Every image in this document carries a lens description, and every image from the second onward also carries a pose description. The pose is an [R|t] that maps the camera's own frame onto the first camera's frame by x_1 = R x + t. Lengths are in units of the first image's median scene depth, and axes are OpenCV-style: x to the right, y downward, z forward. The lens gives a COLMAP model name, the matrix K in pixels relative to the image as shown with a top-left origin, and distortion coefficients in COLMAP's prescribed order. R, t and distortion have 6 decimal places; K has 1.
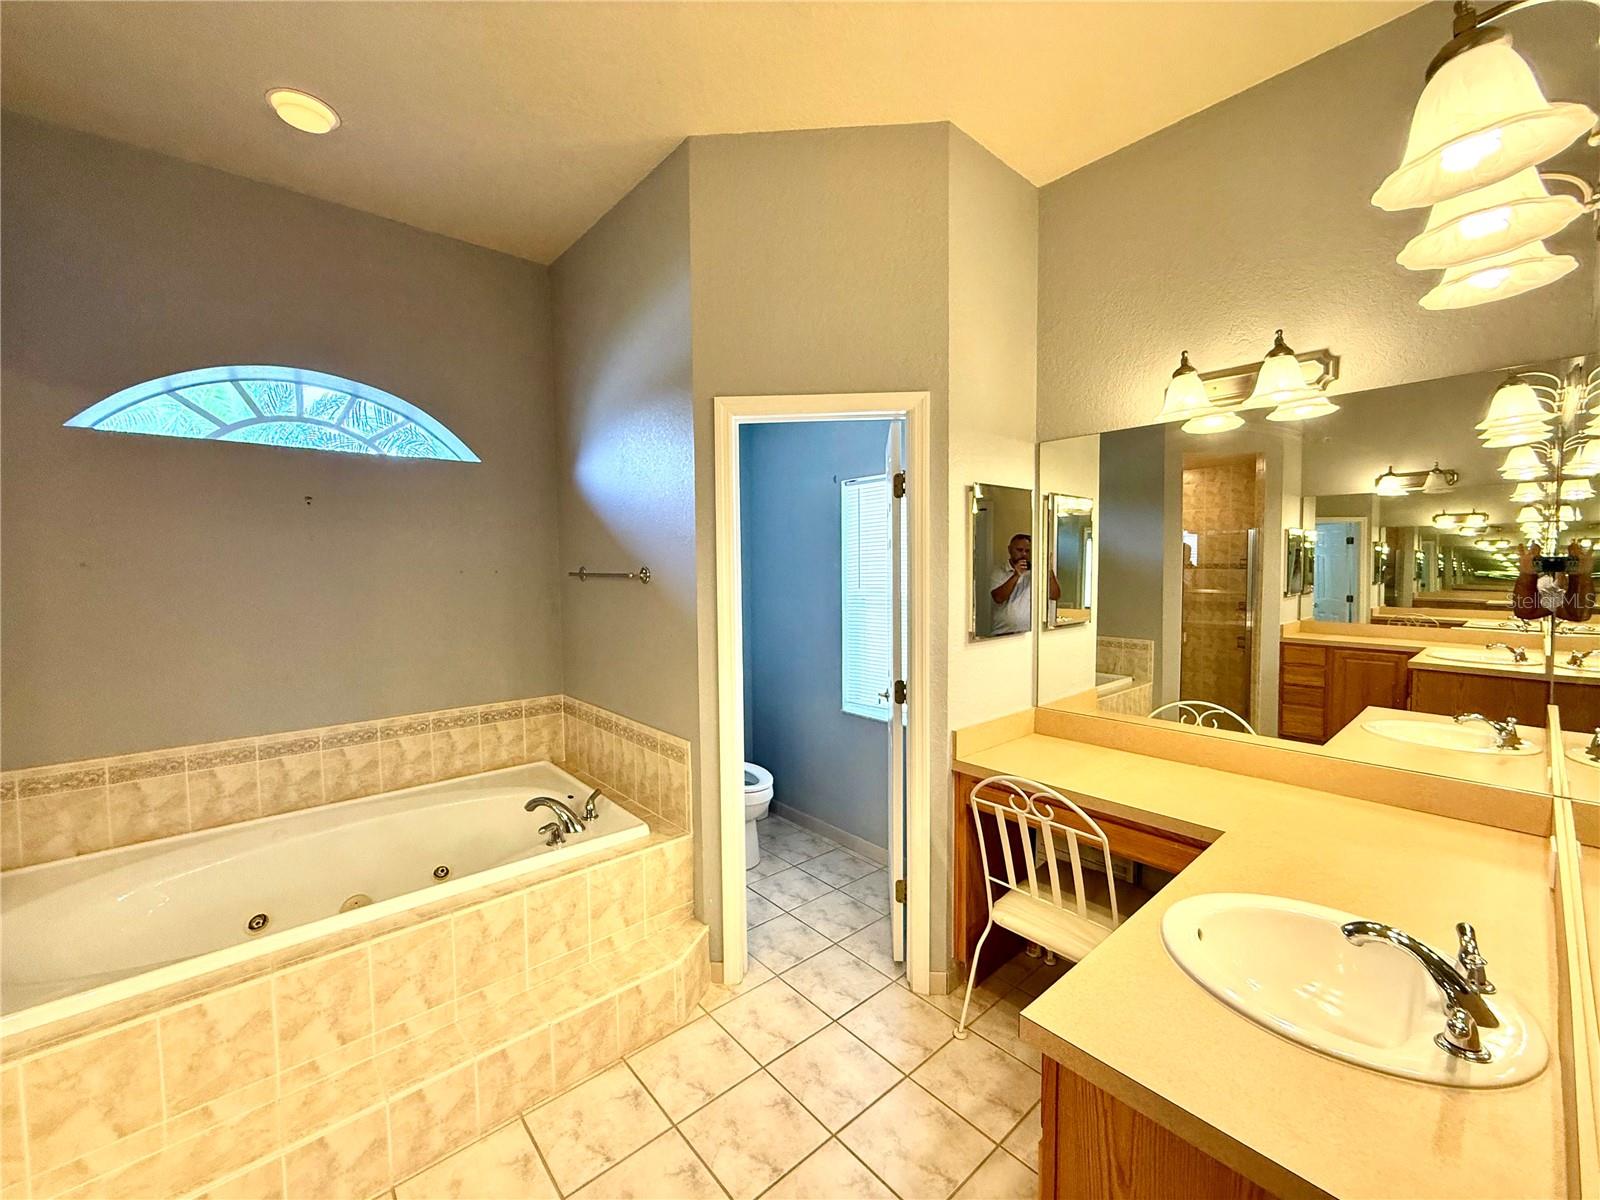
lens RADIAL K [[638.7, 0, 796.3], [0, 638.7, 598.9], [0, 0, 1]] dist [-0.000634, 0.000535]
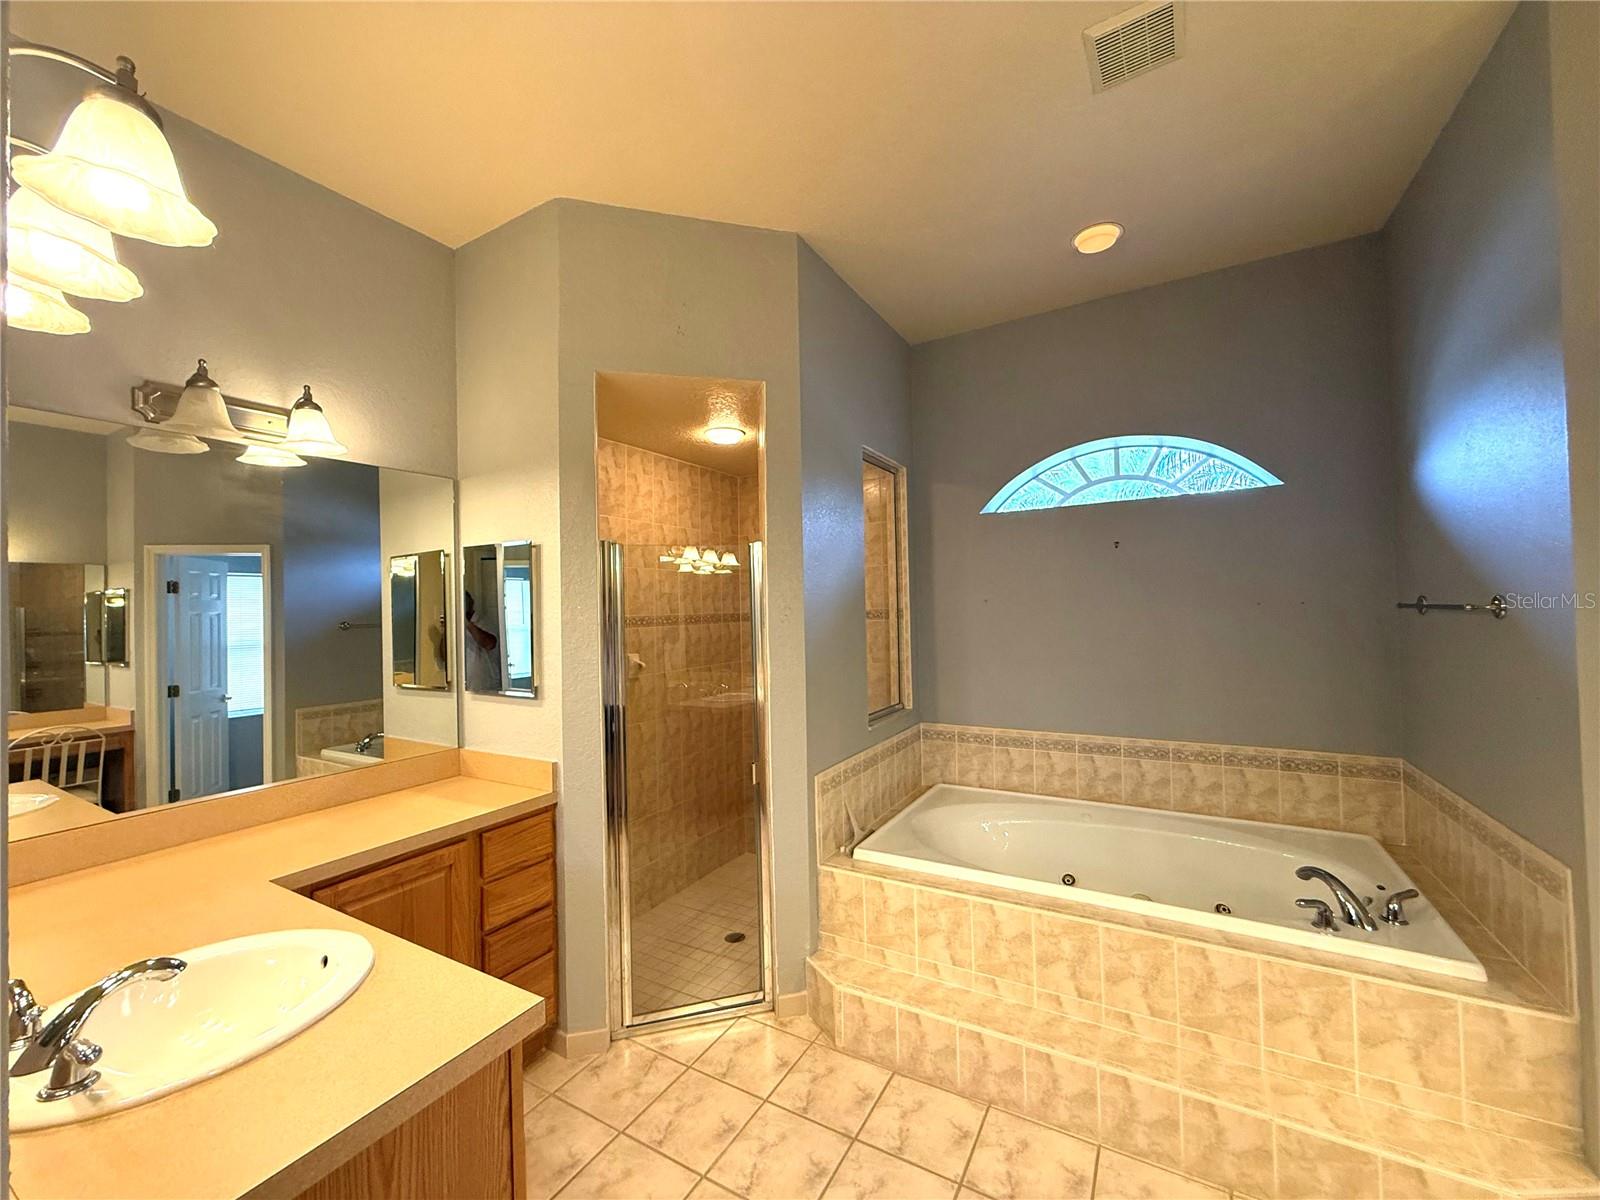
lens RADIAL K [[638.7, 0, 796.3], [0, 638.7, 598.9], [0, 0, 1]] dist [-0.000634, 0.000535]
pose [[0.320945, -0.012363, -0.947017, 0.184740], [-0.031235, 0.999233, -0.023631, -0.005835], [0.946582, 0.037165, 0.320313, 0.055313]]
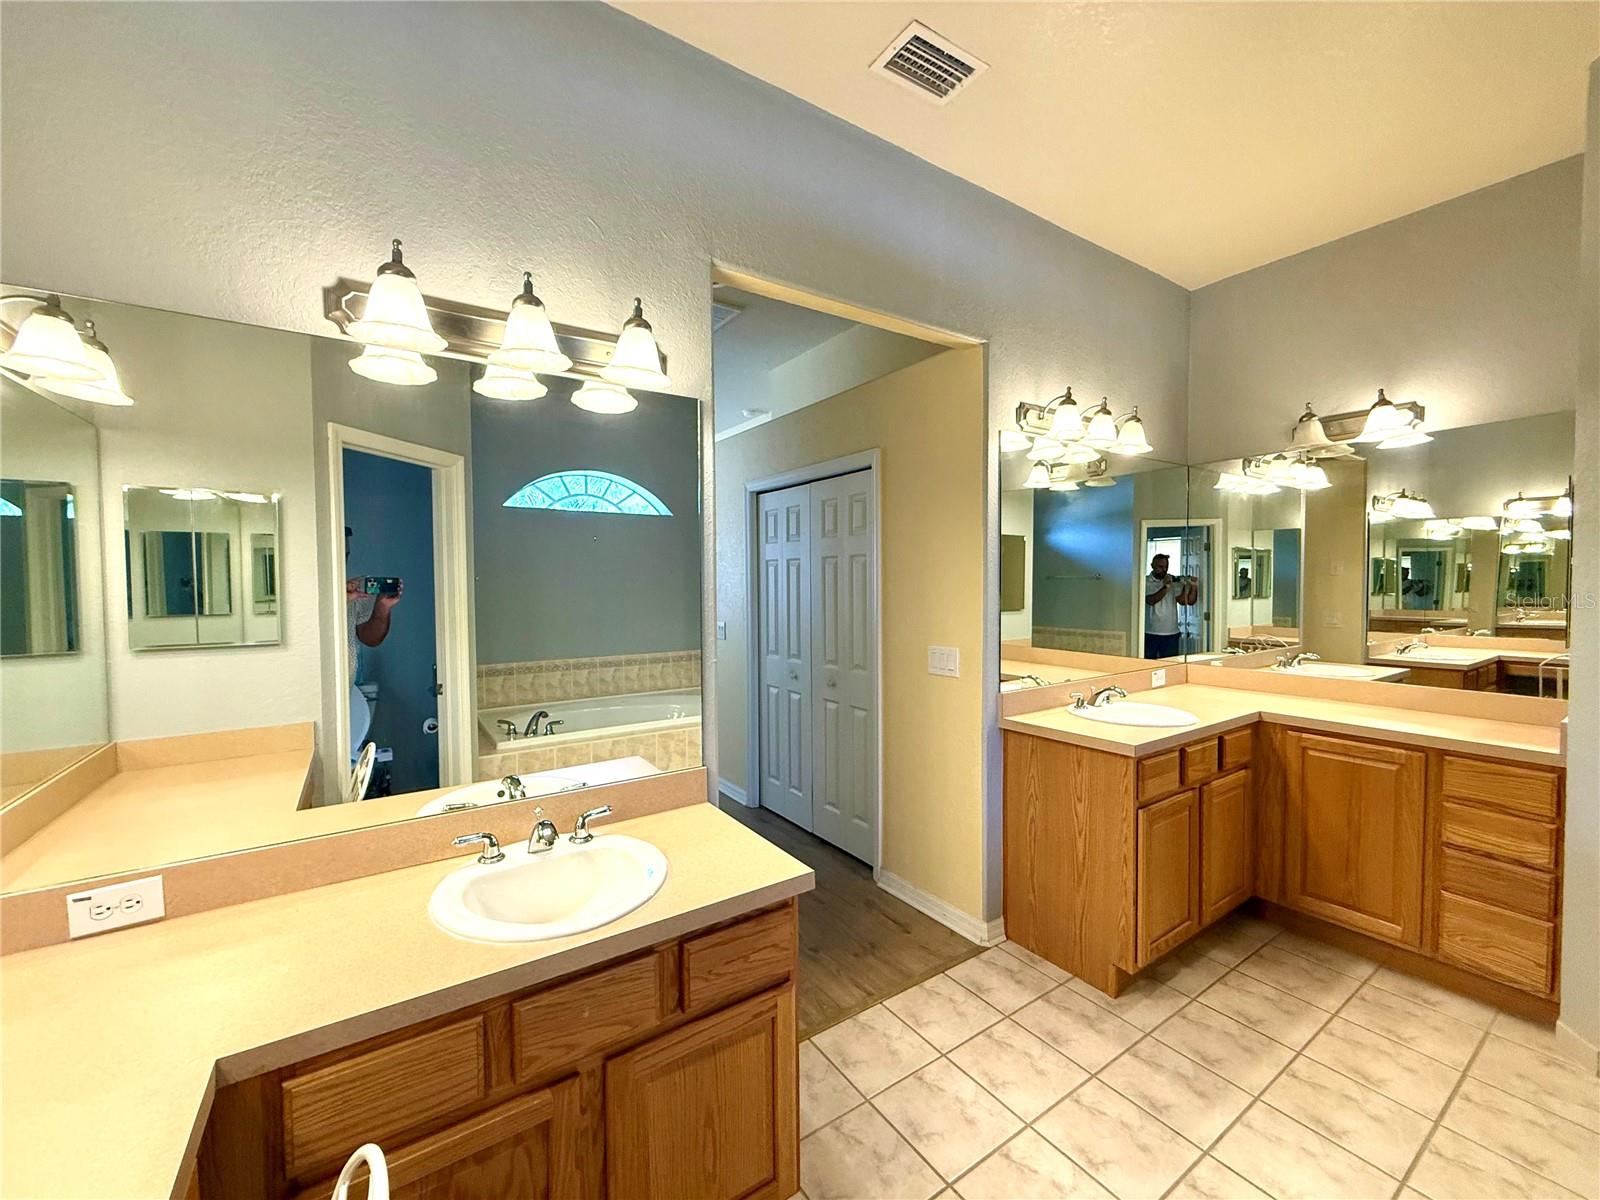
lens RADIAL K [[638.7, 0, 796.3], [0, 638.7, 598.9], [0, 0, 1]] dist [-0.000634, 0.000535]
pose [[-0.991965, 0.012408, 0.125902, 0.079498], [0.023027, 0.996263, 0.083241, -0.032116], [-0.124399, 0.085471, -0.988544, 0.947428]]
